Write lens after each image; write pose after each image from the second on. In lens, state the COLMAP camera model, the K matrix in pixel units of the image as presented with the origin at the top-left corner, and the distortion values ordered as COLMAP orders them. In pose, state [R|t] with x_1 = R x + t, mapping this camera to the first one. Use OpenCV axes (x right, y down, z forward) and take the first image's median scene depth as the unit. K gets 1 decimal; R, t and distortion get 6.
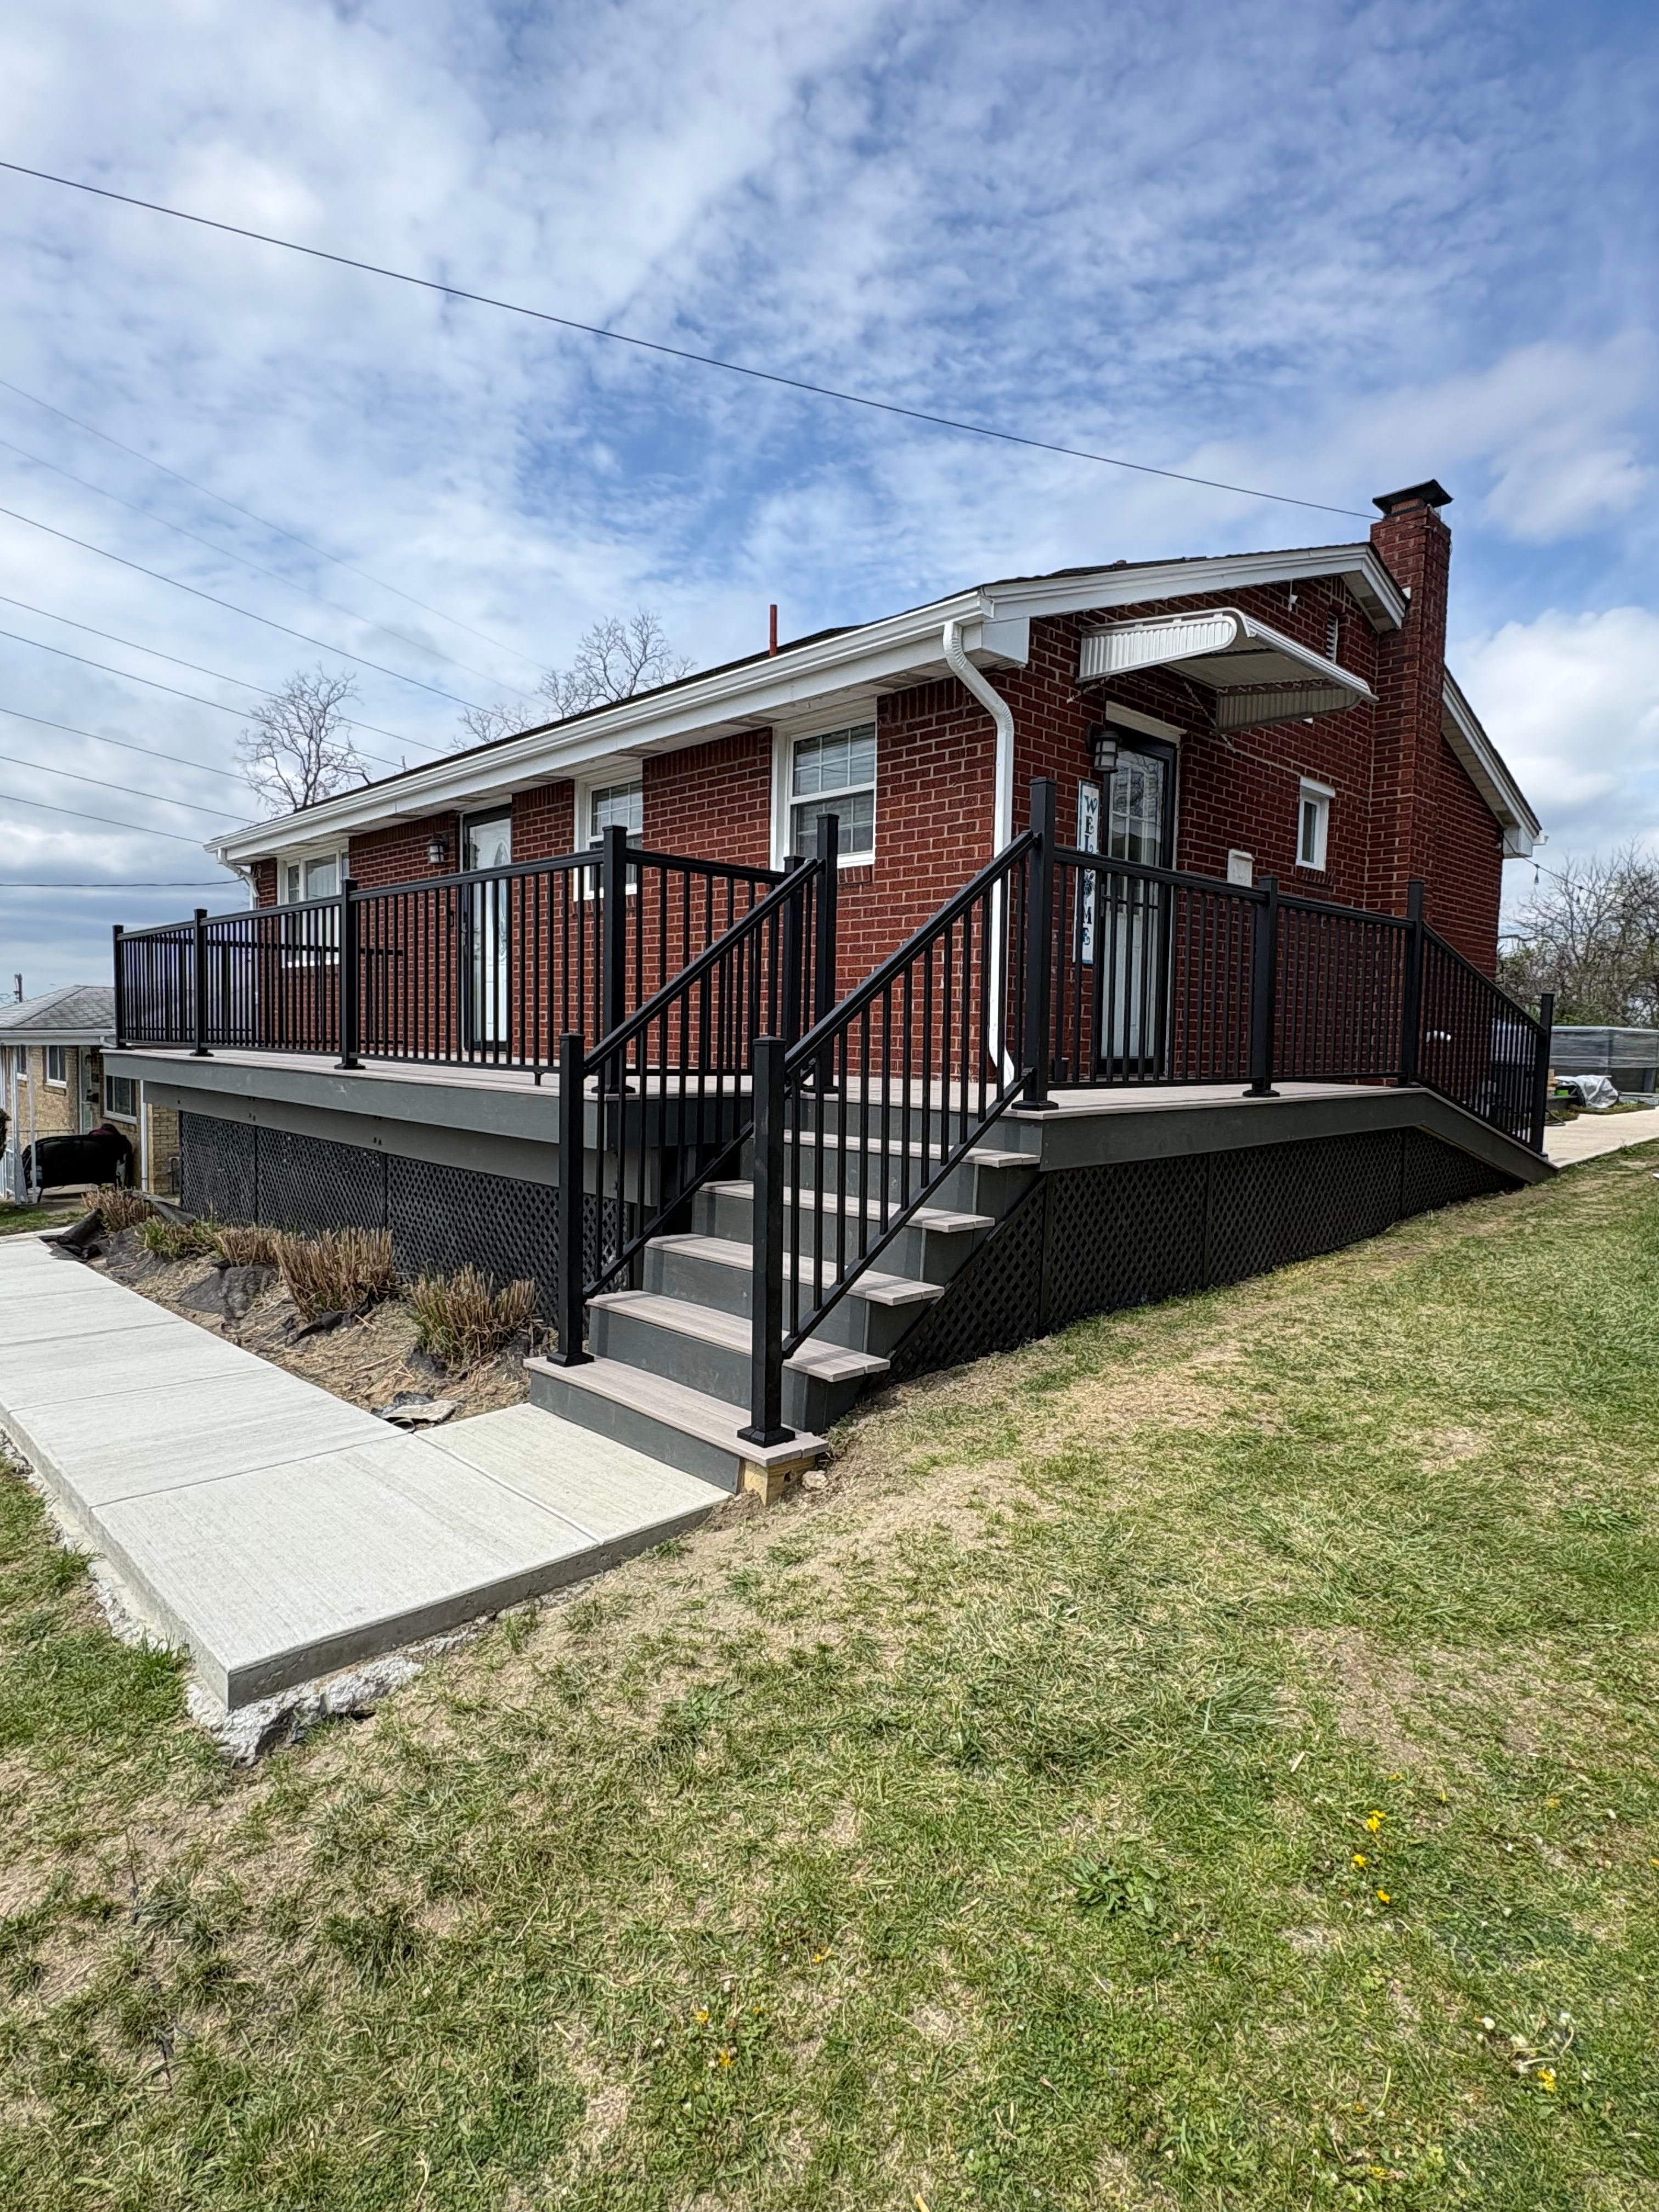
lens RADIAL K [[1161.5, 0, 831.8], [0, 1161.5, 1097.8], [0, 0, 1]] dist [0.002403, 0.000252]
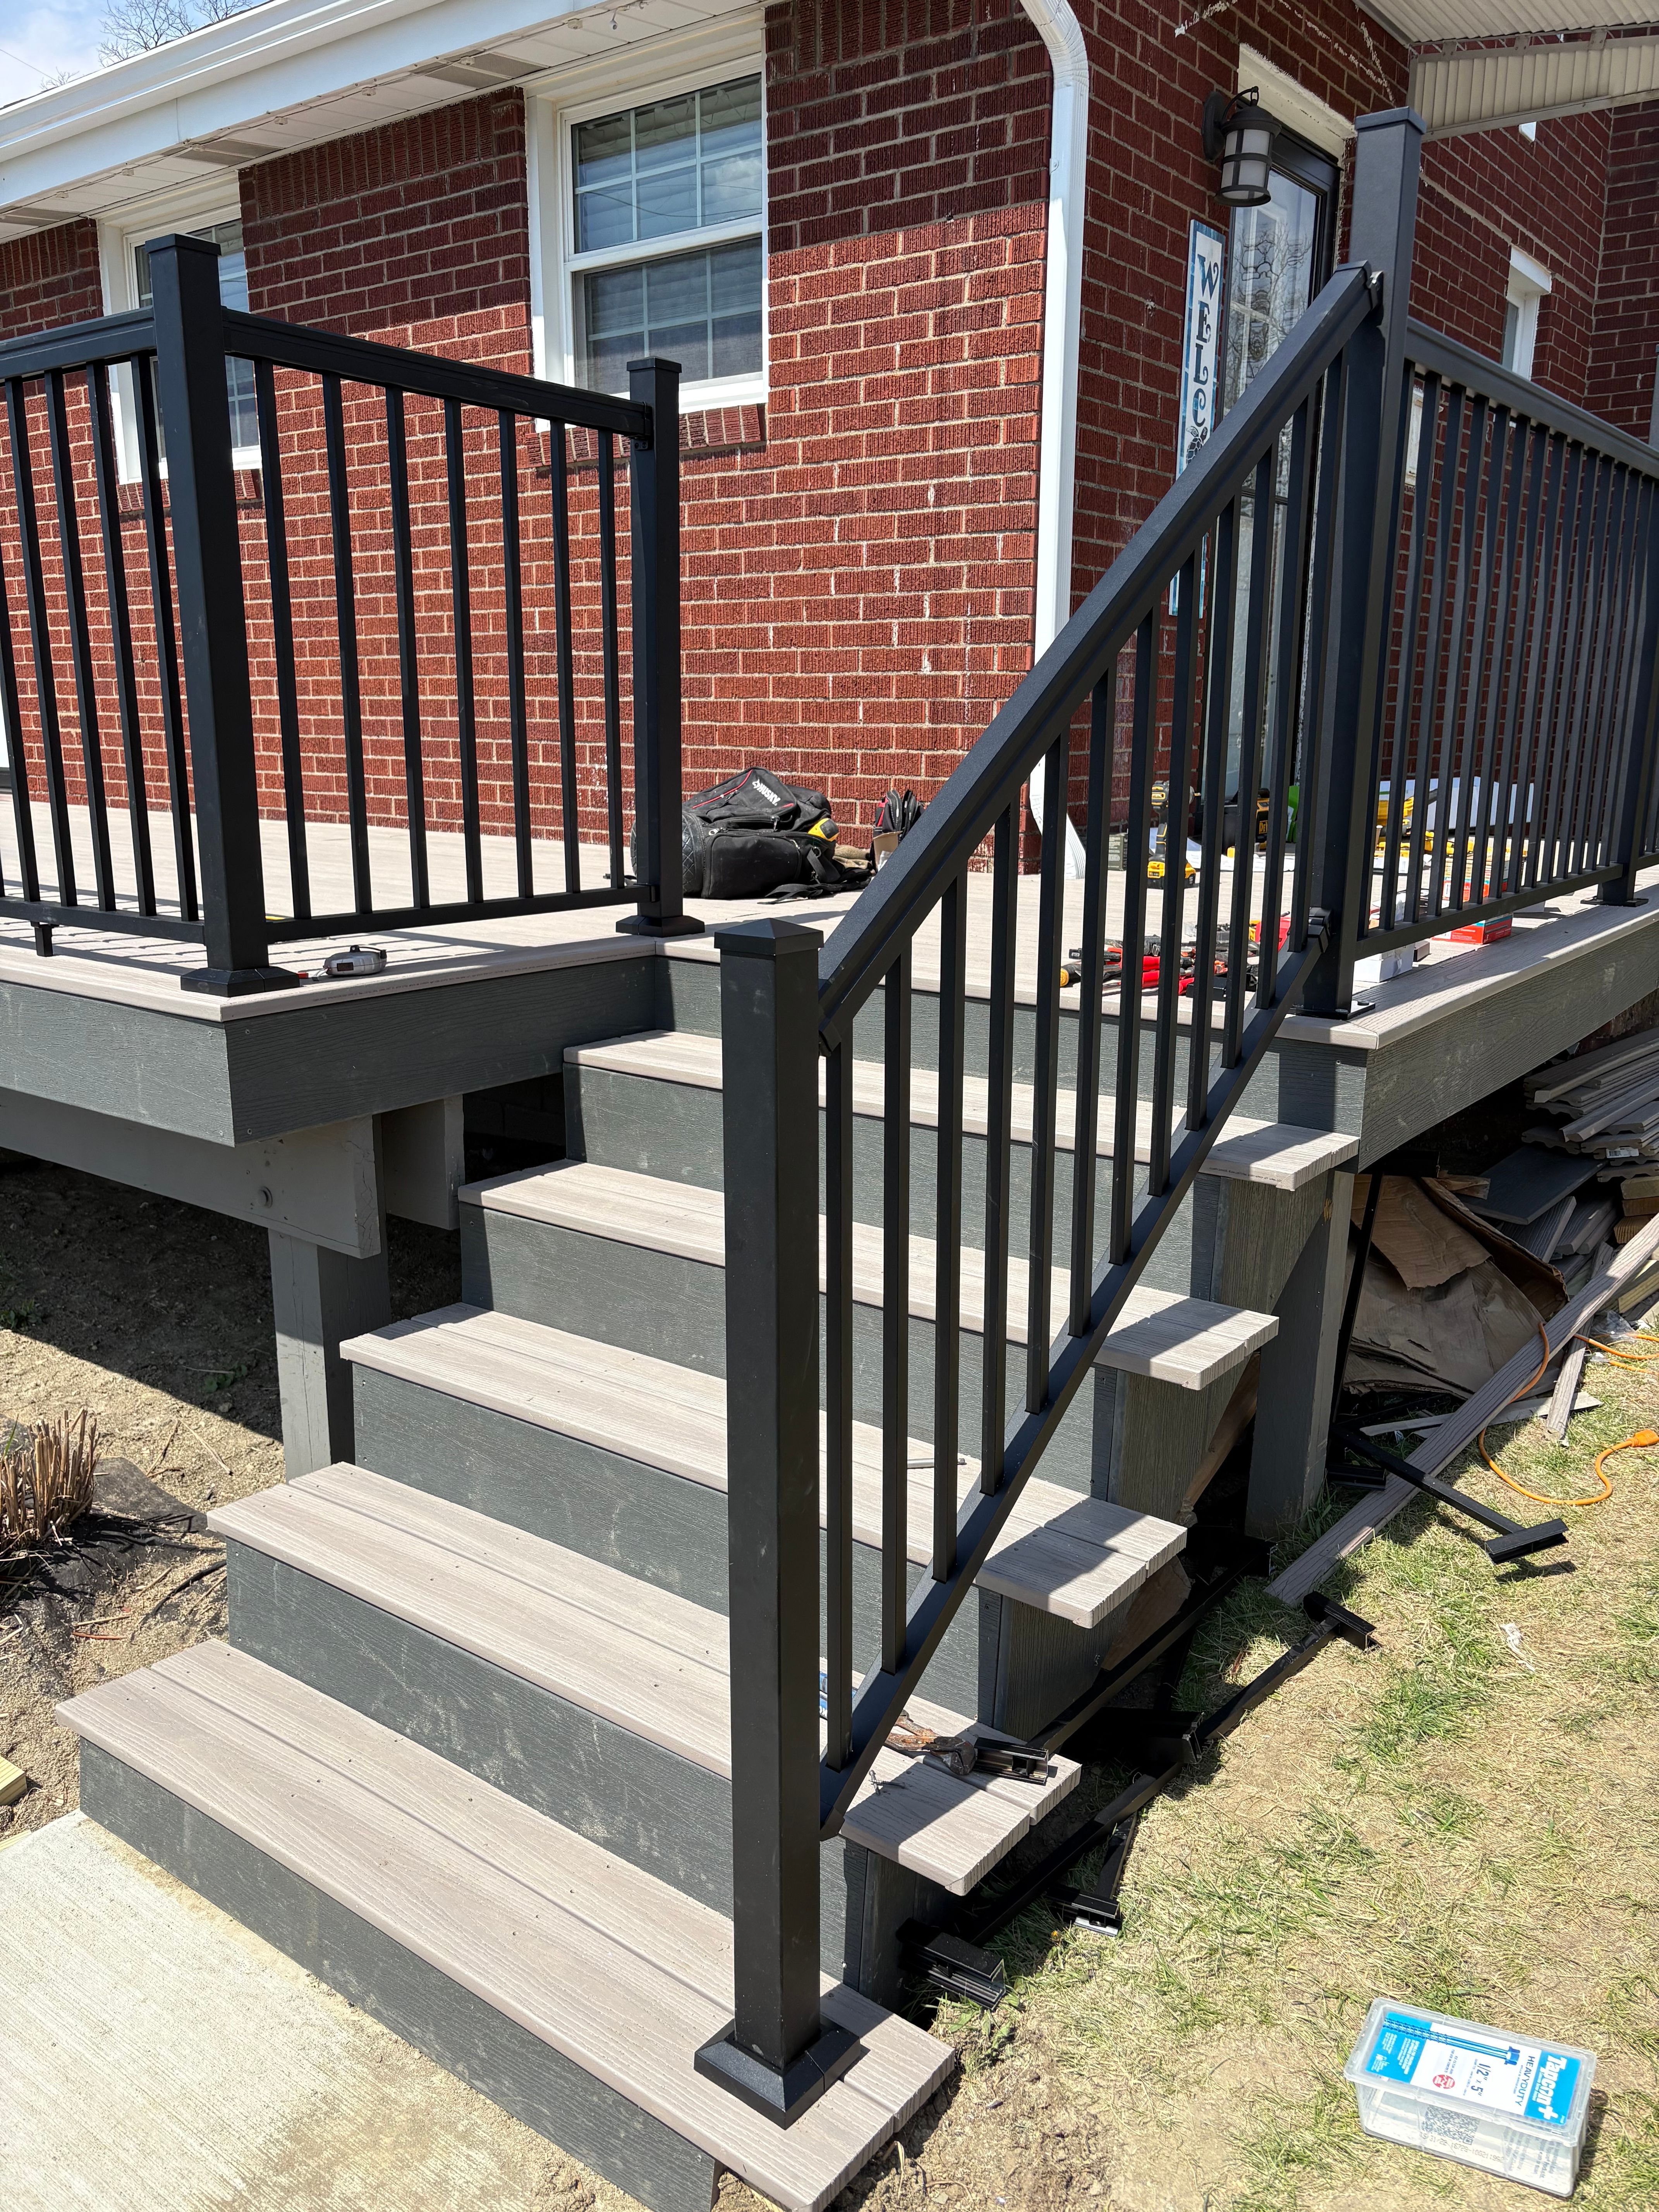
lens RADIAL K [[1686.3, 0, 830.6], [0, 1686.3, 1115.8], [0, 0, 1]] dist [0.030641, 0.003197]
pose [[0.988998, -0.045111, 0.140885, -0.049388], [0.018966, 0.983176, 0.181672, -0.040156], [-0.146711, -0.177001, 0.973215, 0.271073]]
